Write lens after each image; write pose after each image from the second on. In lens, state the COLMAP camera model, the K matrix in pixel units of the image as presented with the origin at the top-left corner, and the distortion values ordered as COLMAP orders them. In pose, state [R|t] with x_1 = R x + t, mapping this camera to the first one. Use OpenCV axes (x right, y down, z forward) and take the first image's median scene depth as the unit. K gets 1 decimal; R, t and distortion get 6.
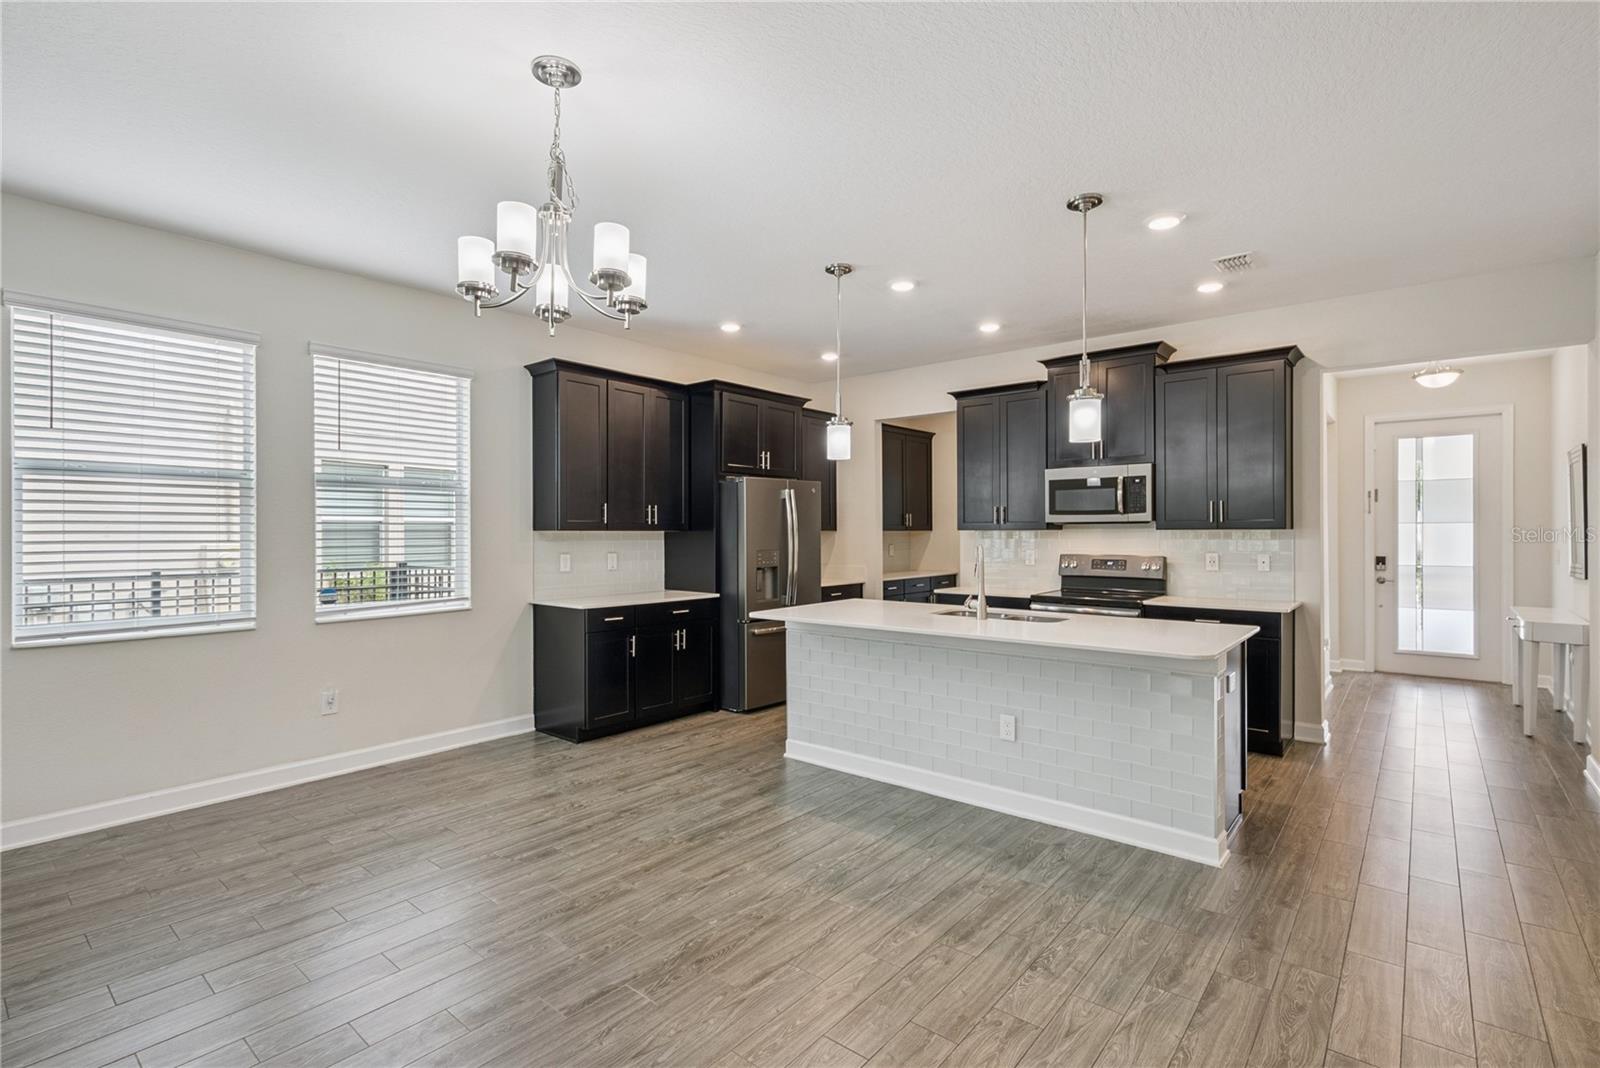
lens RADIAL K [[738.5, 0, 809.0], [0, 738.5, 533.3], [0, 0, 1]] dist [-0.000653, 0.002092]
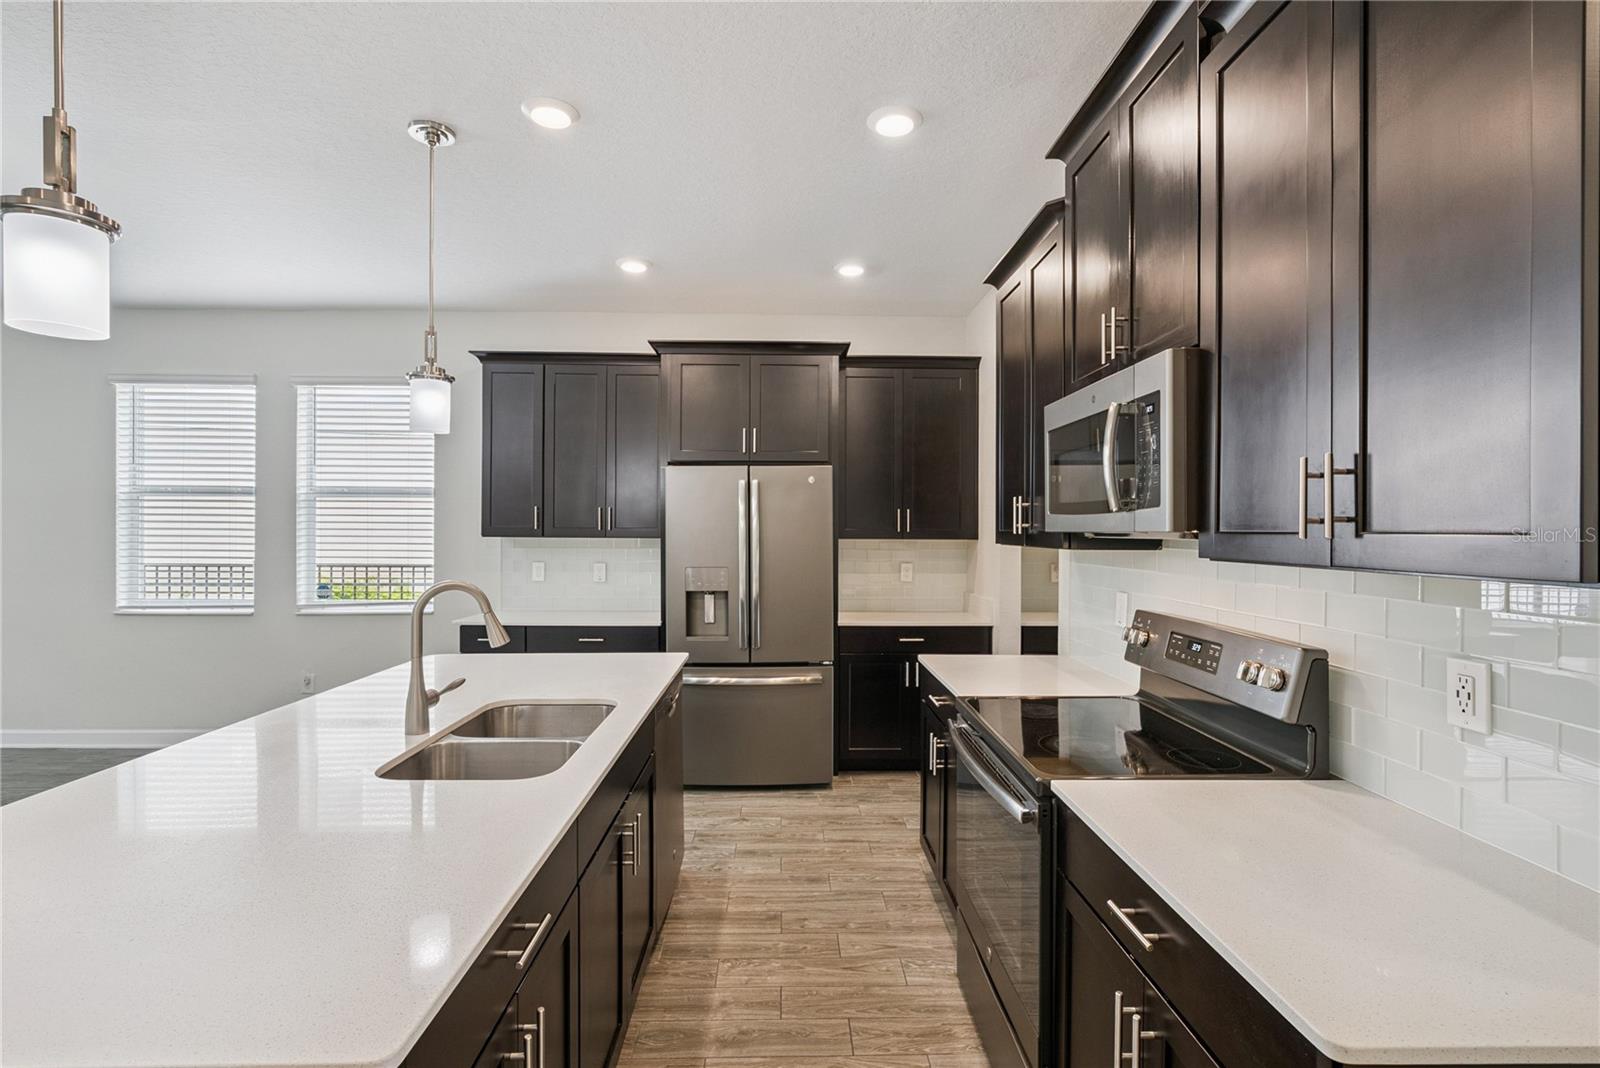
lens RADIAL K [[738.5, 0, 800.5], [0, 738.5, 533.4], [0, 0, 1]] dist [-0.000653, 0.002092]
pose [[0.658566, 0.010316, -0.752452, 0.596145], [-0.011012, 0.999931, 0.004071, -0.015793], [0.752442, 0.005605, 0.658635, 0.670170]]
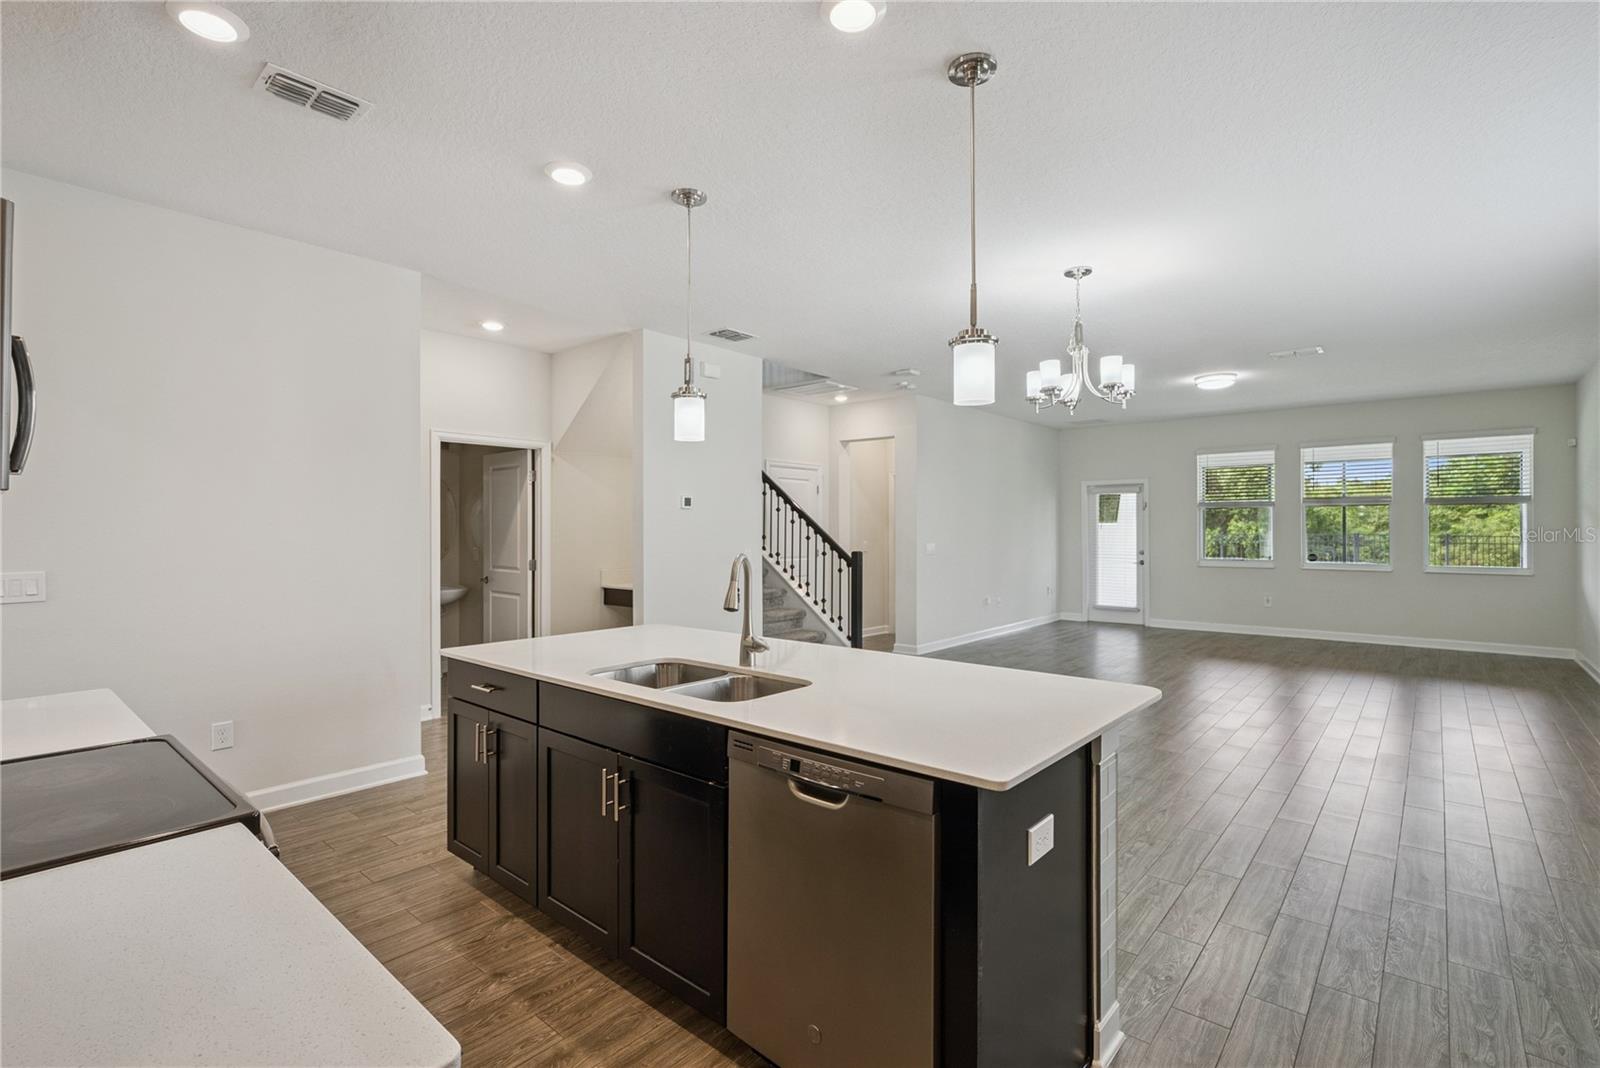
lens RADIAL K [[738.5, 0, 801.3], [0, 738.5, 527.3], [0, 0, 1]] dist [-0.000653, 0.002092]
pose [[-0.999728, 0.007013, 0.022257, 0.131456], [0.007033, 0.999975, 0.000829, -0.005928], [-0.022251, 0.000985, -0.999752, 1.285510]]
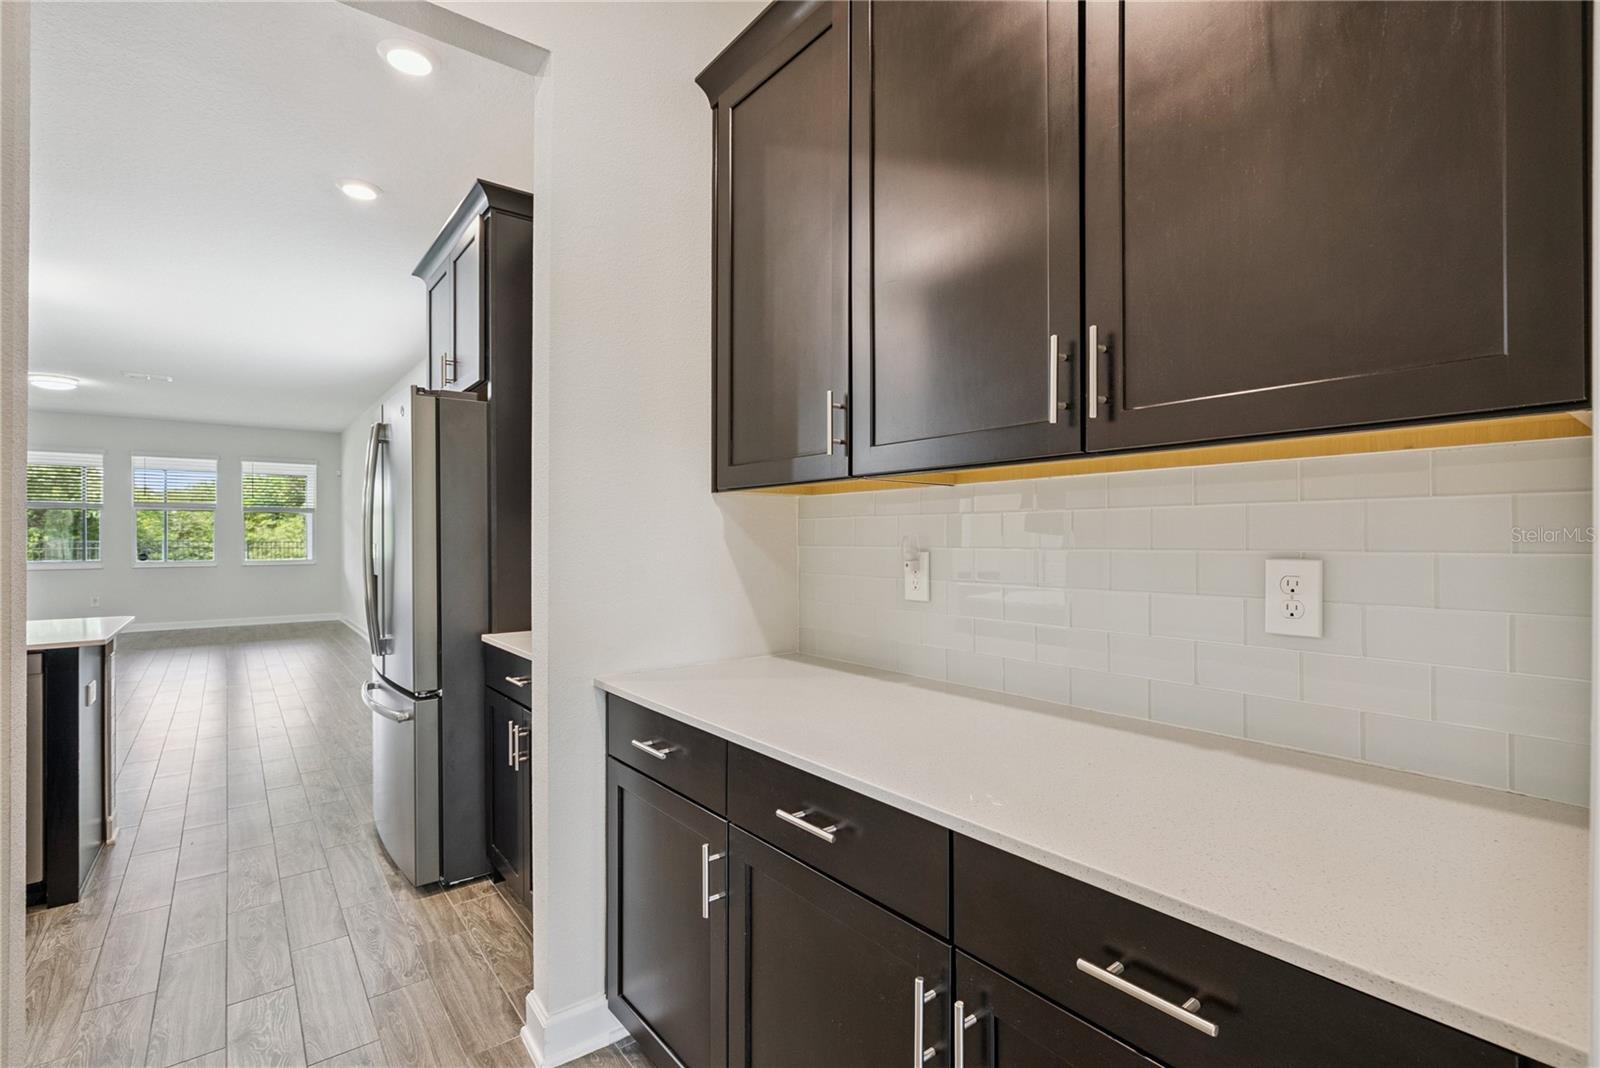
lens RADIAL K [[738.5, 0, 807.6], [0, 738.5, 536.4], [0, 0, 1]] dist [-0.000653, 0.002092]
pose [[-0.214403, 0.003885, -0.976737, 0.454997], [0.000292, 0.999992, 0.003914, 0.015769], [0.976745, 0.000554, -0.214403, 1.591211]]
